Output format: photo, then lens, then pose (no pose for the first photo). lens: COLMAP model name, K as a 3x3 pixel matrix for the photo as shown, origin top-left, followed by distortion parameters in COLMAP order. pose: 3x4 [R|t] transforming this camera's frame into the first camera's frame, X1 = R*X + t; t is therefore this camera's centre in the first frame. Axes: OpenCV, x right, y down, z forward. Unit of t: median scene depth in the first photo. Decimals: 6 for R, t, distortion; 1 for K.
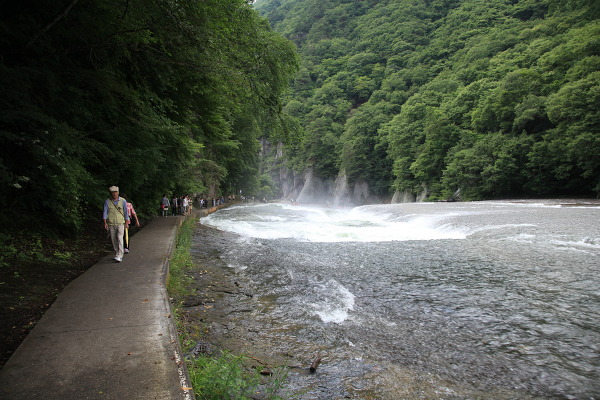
lens RADIAL K [[445.9, 0, 300.0], [0, 445.9, 200.0], [0, 0, 1]] dist [-0.078600, 0.000266]
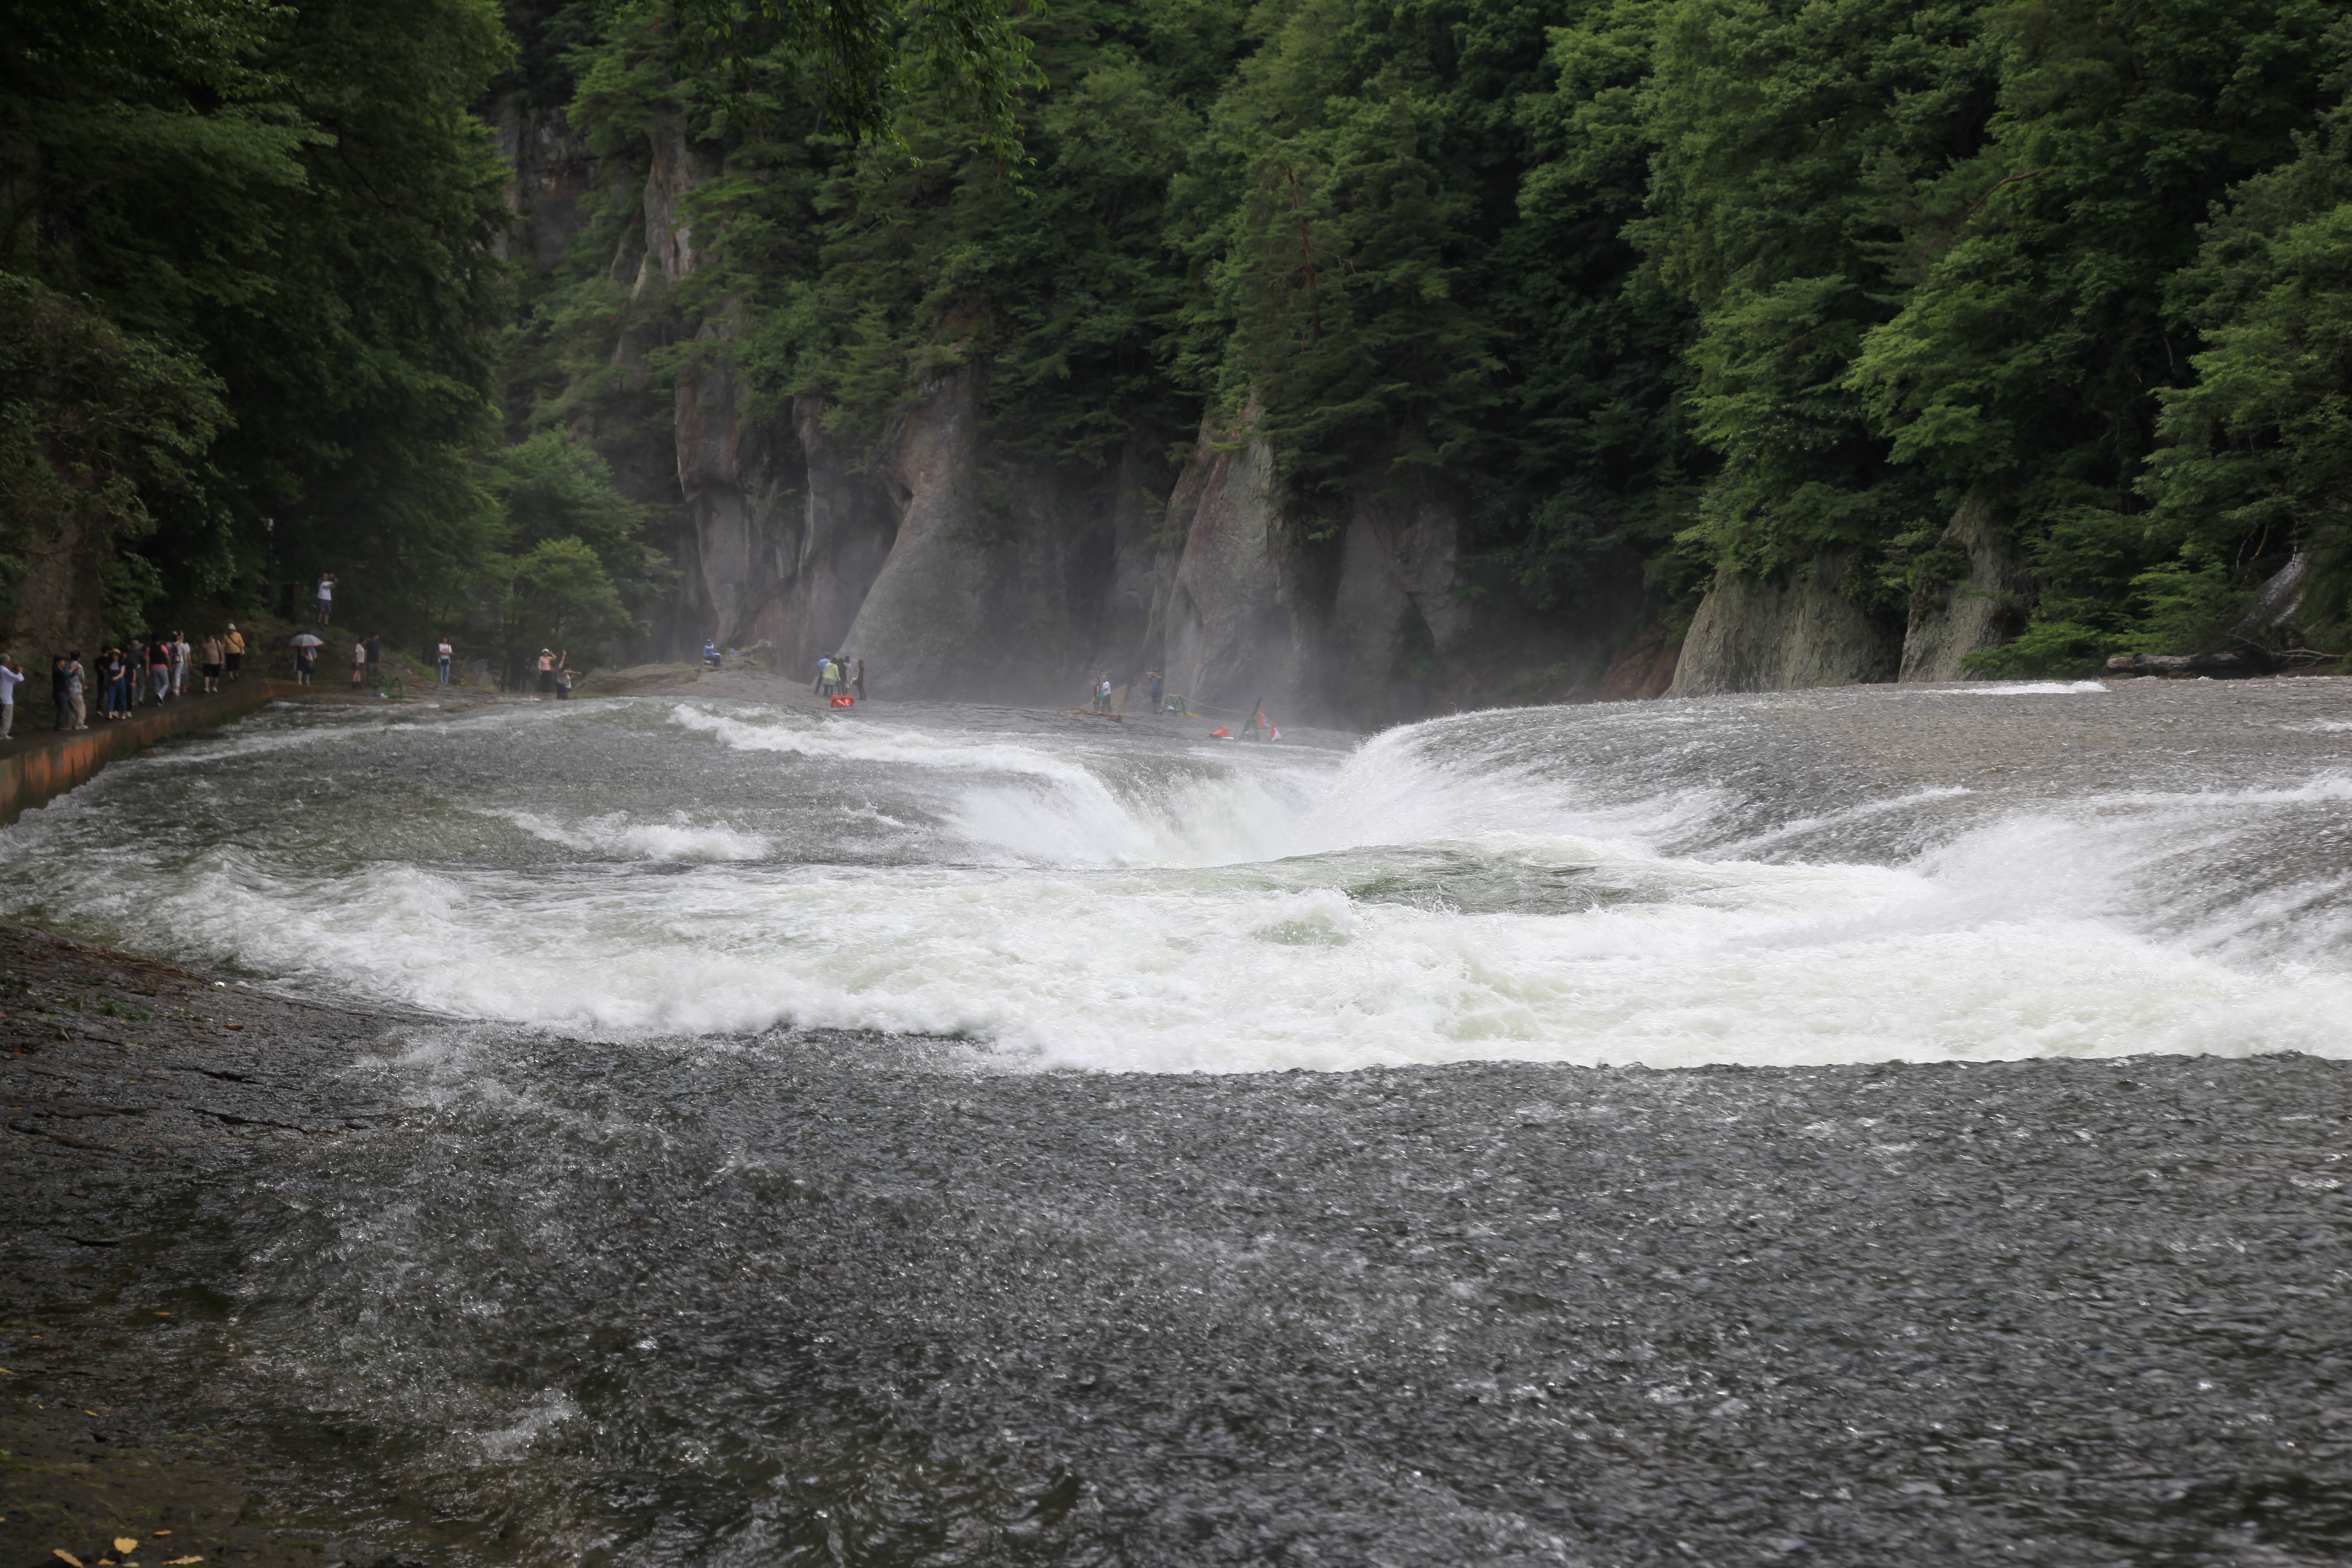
lens RADIAL K [[3875.0, 0, 1176.0], [0, 3875.0, 784.0], [0, 0, 1]] dist [0.271958, 0.123446]
pose [[0.996355, -0.008105, 0.084923, -0.006641], [0.005503, 0.999509, 0.030832, -0.000260], [-0.085131, -0.030252, 0.995910, 0.020626]]
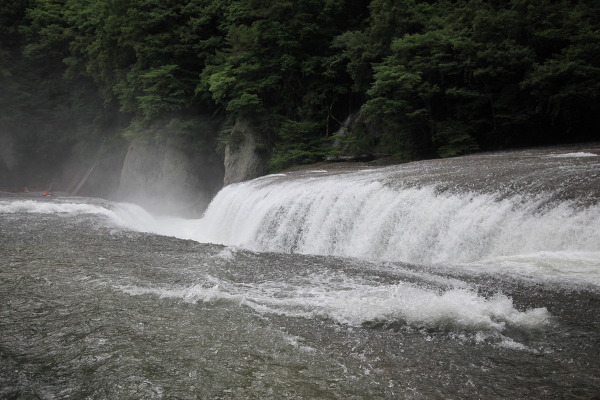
lens RADIAL K [[662.8, 0, 300.0], [0, 662.8, 200.0], [0, 0, 1]] dist [0.006241, 0.197574]
pose [[0.743319, -0.079440, 0.664204, -0.104161], [0.051875, 0.996779, 0.061163, -0.000207], [-0.666923, -0.011008, 0.745045, 0.446466]]
